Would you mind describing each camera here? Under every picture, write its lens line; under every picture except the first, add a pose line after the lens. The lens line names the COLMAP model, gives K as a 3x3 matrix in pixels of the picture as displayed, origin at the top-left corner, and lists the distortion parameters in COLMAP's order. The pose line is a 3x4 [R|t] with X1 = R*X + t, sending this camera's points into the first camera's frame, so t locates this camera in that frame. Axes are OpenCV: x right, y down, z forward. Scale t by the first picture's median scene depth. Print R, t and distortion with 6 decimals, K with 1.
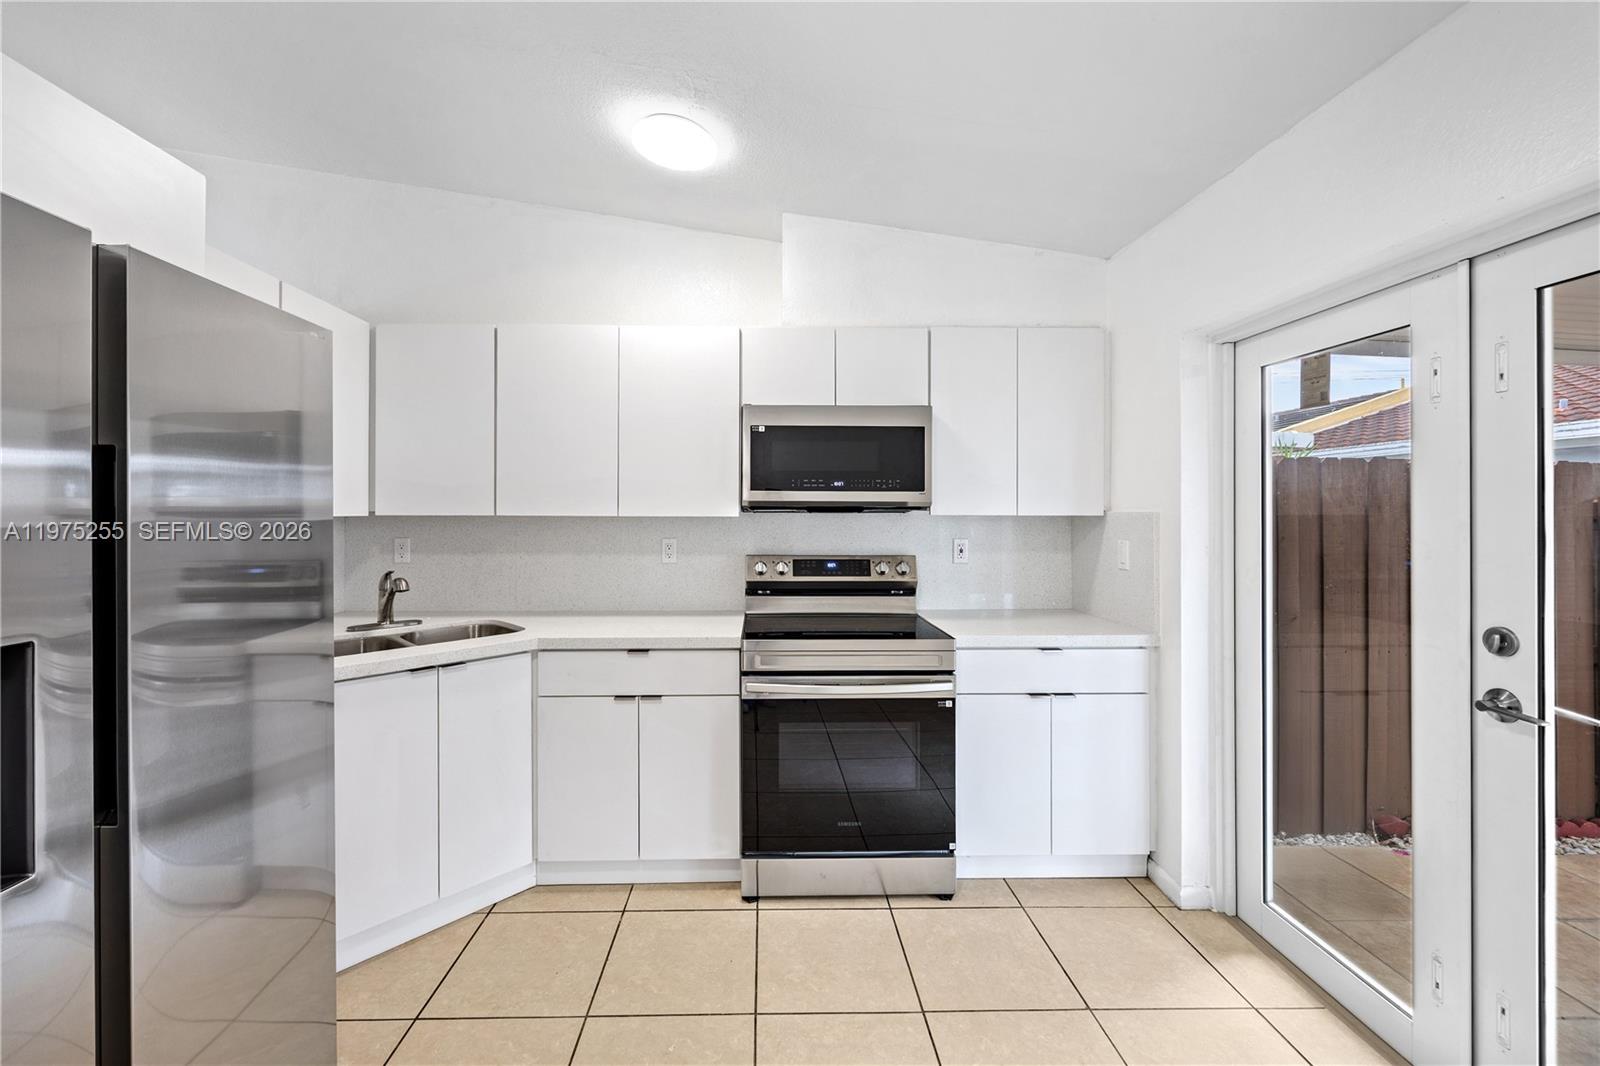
lens RADIAL K [[640.8, 0, 774.8], [0, 640.8, 512.4], [0, 0, 1]] dist [0.006674, -0.000954]
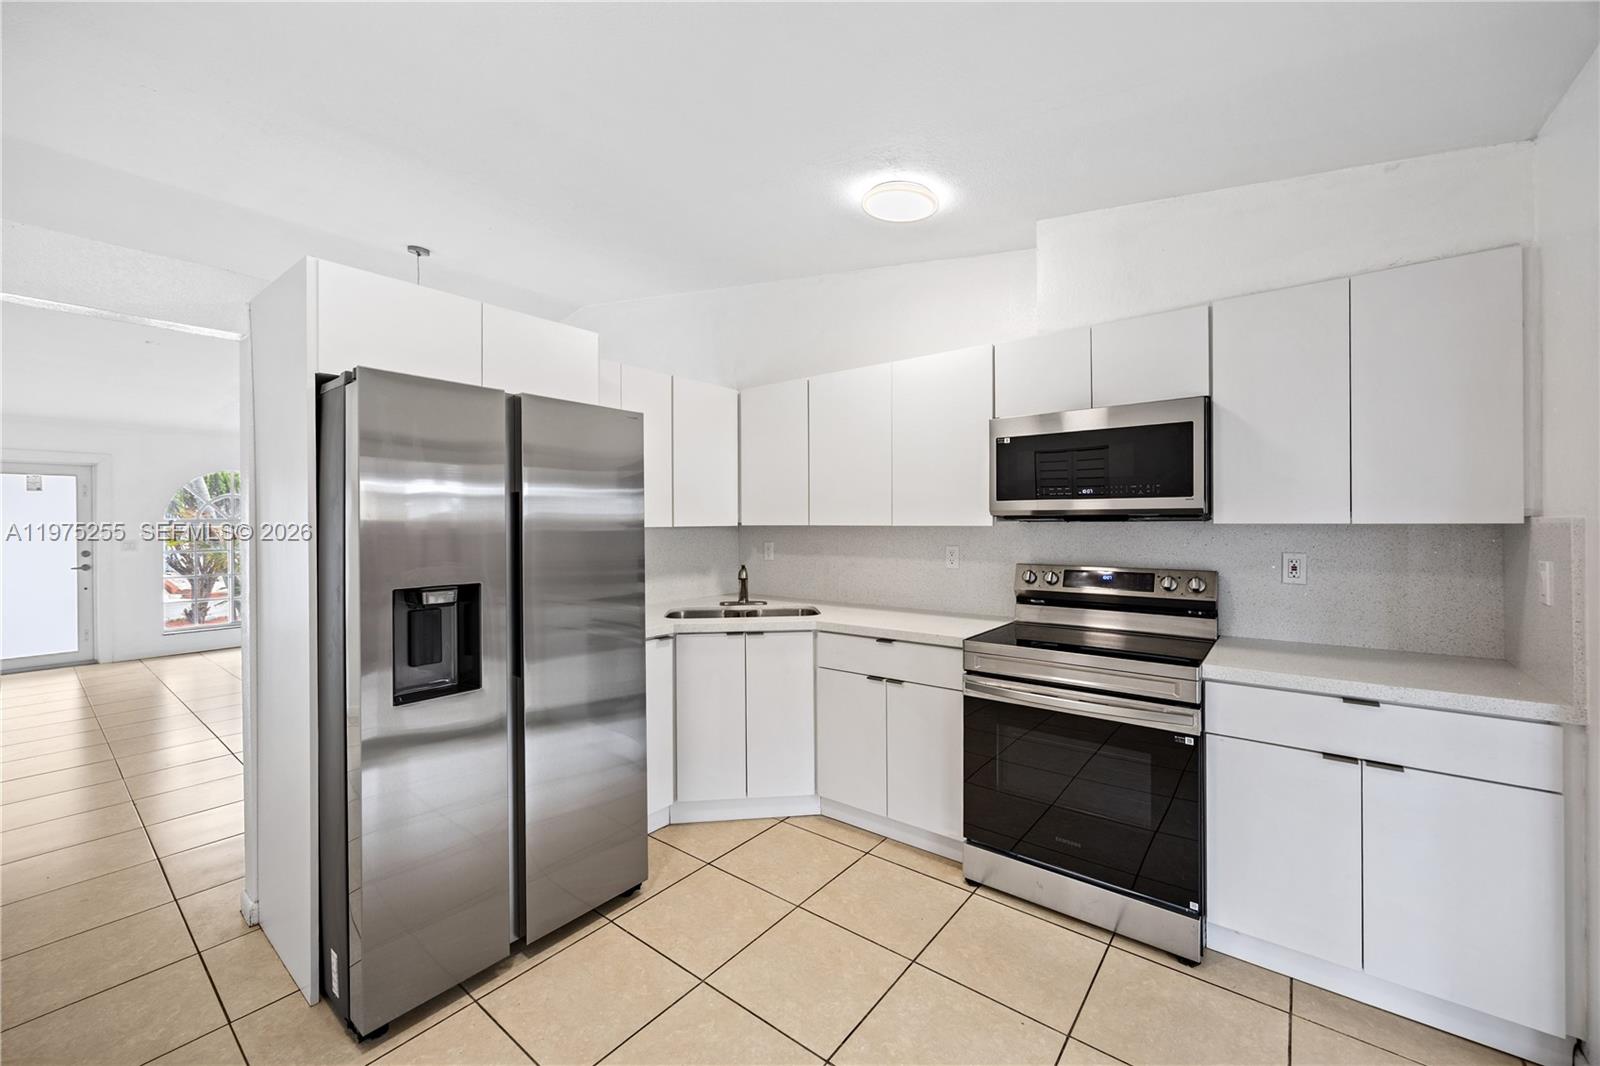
lens RADIAL K [[640.8, 0, 803.2], [0, 640.8, 523.6], [0, 0, 1]] dist [0.006674, -0.000954]
pose [[0.770226, -0.003452, -0.637762, 0.406605], [0.006888, 0.999972, 0.002905, -0.002248], [0.637734, -0.006630, 0.770228, -0.000915]]
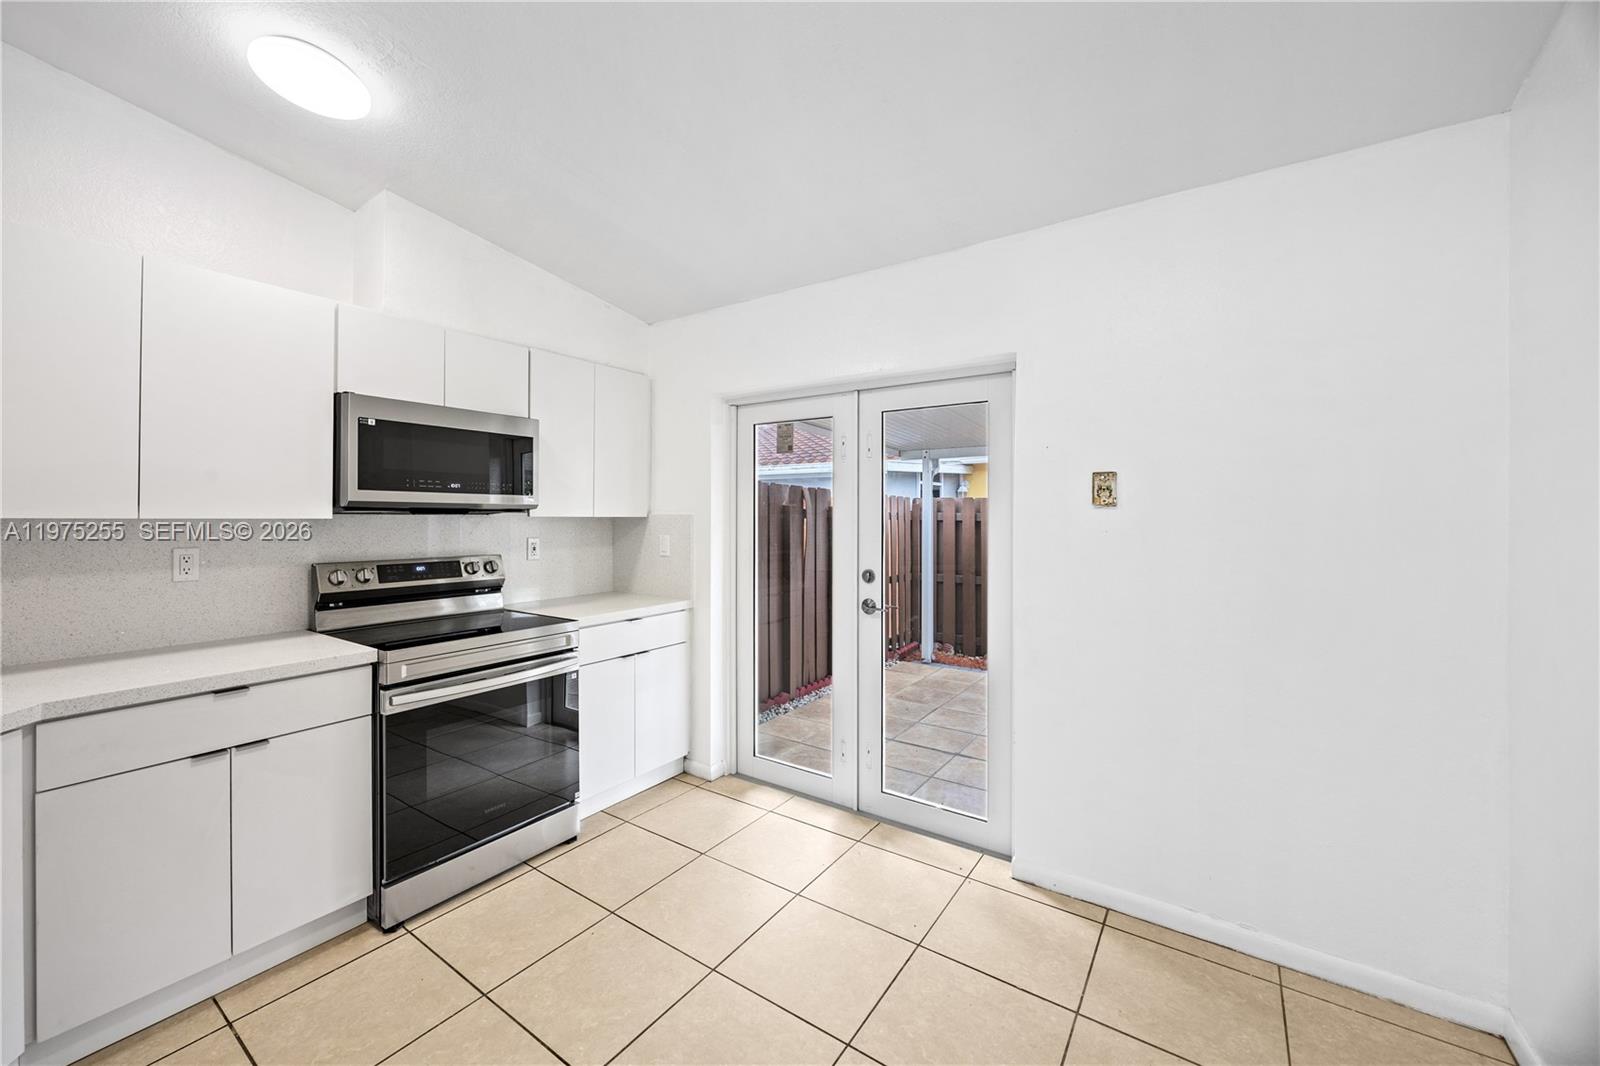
lens RADIAL K [[640.8, 0, 780.5], [0, 640.8, 511.8], [0, 0, 1]] dist [0.006674, -0.000954]
pose [[0.592861, 0.004713, 0.805291, -0.434731], [-0.002228, 0.999989, -0.004212, -0.000066], [-0.805302, 0.000703, 0.592864, -0.005676]]
